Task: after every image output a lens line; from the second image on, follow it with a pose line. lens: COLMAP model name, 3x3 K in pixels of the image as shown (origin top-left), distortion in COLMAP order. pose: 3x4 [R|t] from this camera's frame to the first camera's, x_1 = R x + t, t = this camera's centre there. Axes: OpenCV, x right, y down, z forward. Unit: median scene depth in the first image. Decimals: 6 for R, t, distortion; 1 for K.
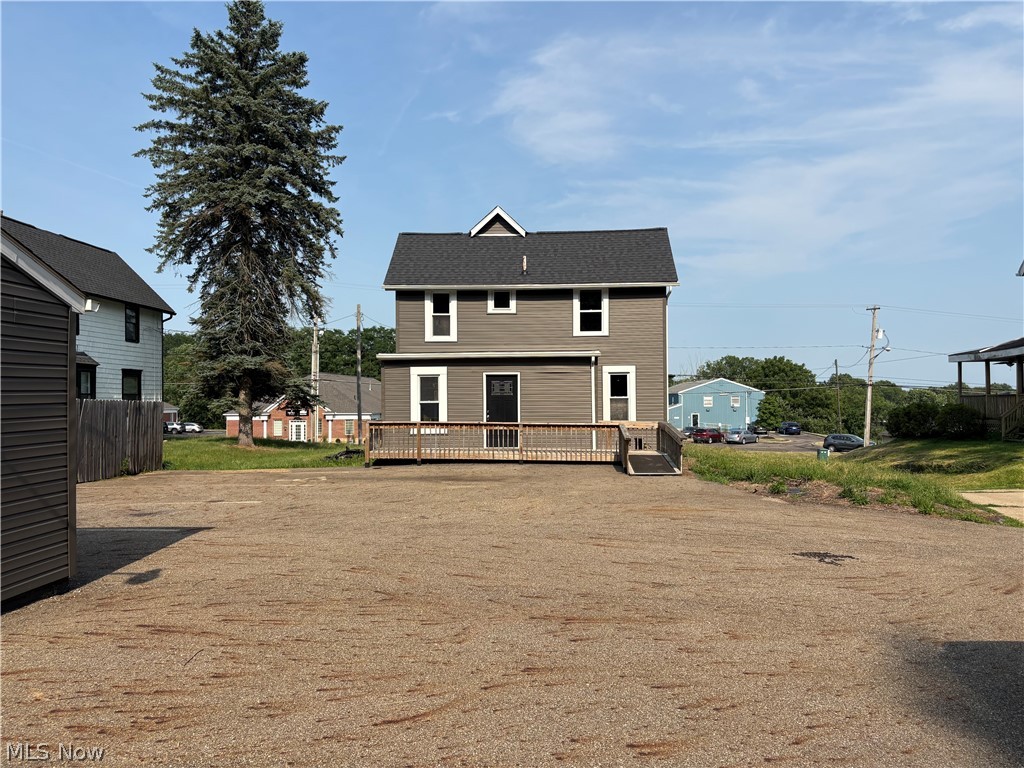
lens RADIAL K [[770.0, 0, 521.7], [0, 770.0, 379.3], [0, 0, 1]] dist [0.060878, -0.069160]
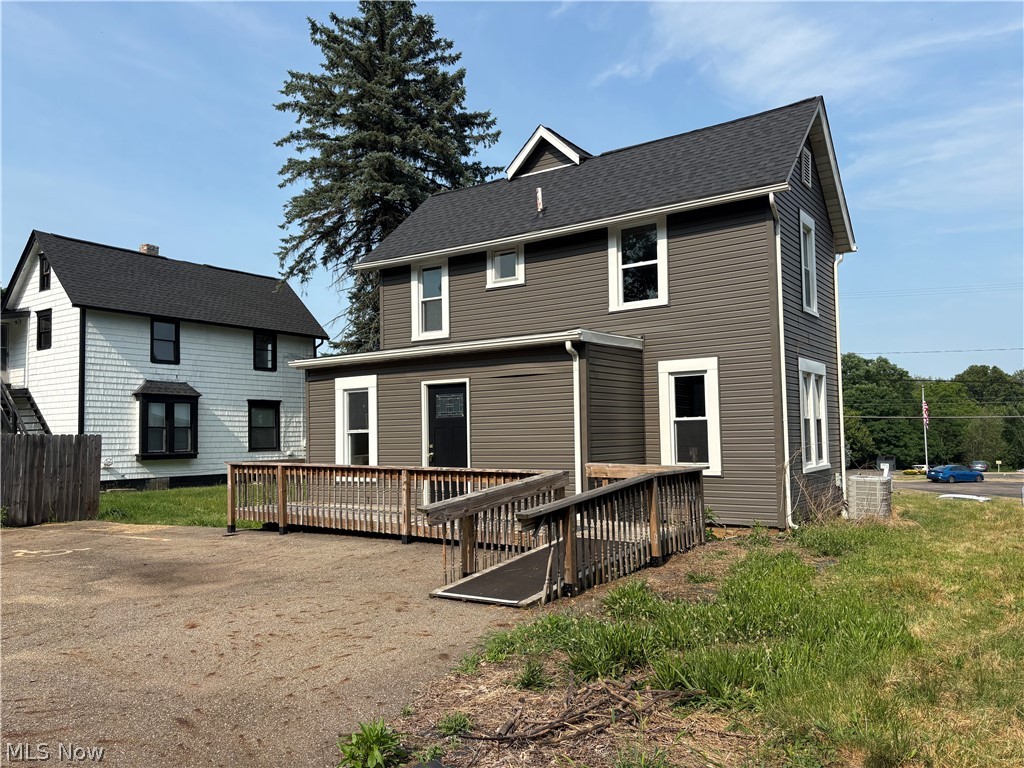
lens RADIAL K [[770.0, 0, 509.2], [0, 770.0, 384.6], [0, 0, 1]] dist [0.060878, -0.069160]
pose [[0.847537, -0.043583, -0.528945, 0.301319], [0.025631, 0.998821, -0.041229, 0.018420], [0.530118, 0.021385, 0.847654, 0.481265]]
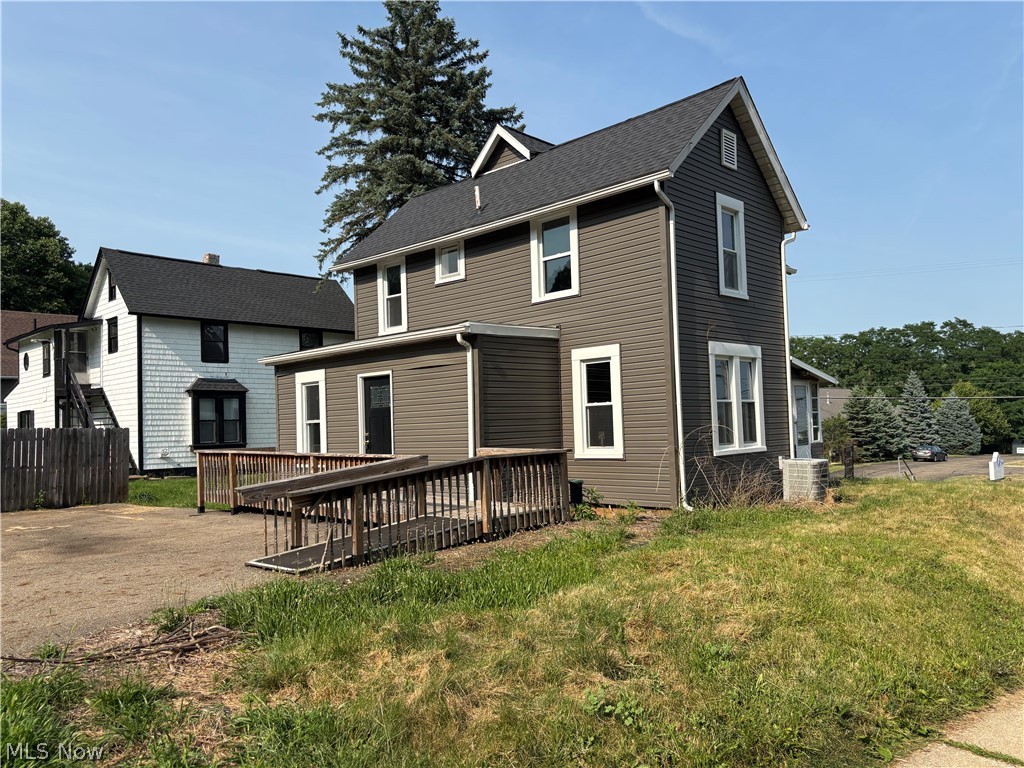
lens RADIAL K [[770.0, 0, 504.2], [0, 770.0, 385.9], [0, 0, 1]] dist [0.060878, -0.069160]
pose [[0.749142, -0.053438, -0.660250, 0.435376], [0.044071, 0.998553, -0.030815, 0.024049], [0.660942, -0.006013, 0.750413, 0.543226]]
